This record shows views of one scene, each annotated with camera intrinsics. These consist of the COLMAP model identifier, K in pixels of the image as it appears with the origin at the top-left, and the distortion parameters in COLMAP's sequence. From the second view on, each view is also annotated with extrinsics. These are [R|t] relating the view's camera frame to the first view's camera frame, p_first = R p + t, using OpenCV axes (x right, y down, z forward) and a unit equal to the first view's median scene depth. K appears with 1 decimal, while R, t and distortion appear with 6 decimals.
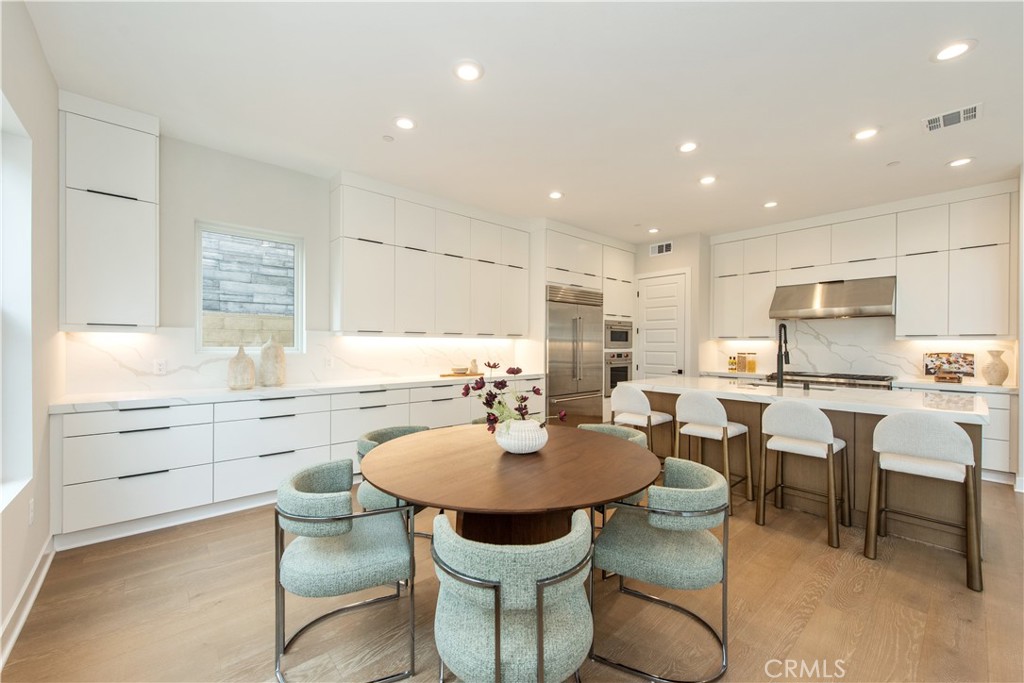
lens RADIAL K [[403.5, 0, 515.0], [0, 403.5, 344.6], [0, 0, 1]] dist [0.006617, -0.000410]
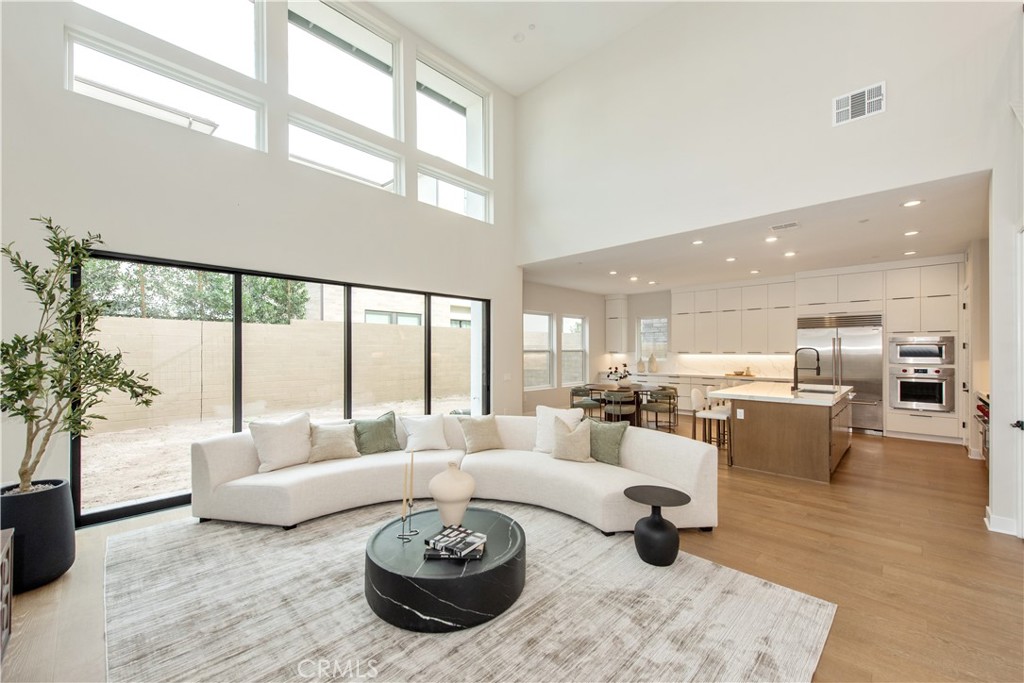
lens RADIAL K [[400.8, 0, 511.5], [0, 400.8, 346.2], [0, 0, 1]] dist [0.004364, -0.000349]
pose [[0.074661, -0.015911, -0.997082, 1.439735], [-0.000002, 0.999873, -0.015956, -0.023189], [0.997209, 0.001193, 0.074651, -0.130112]]
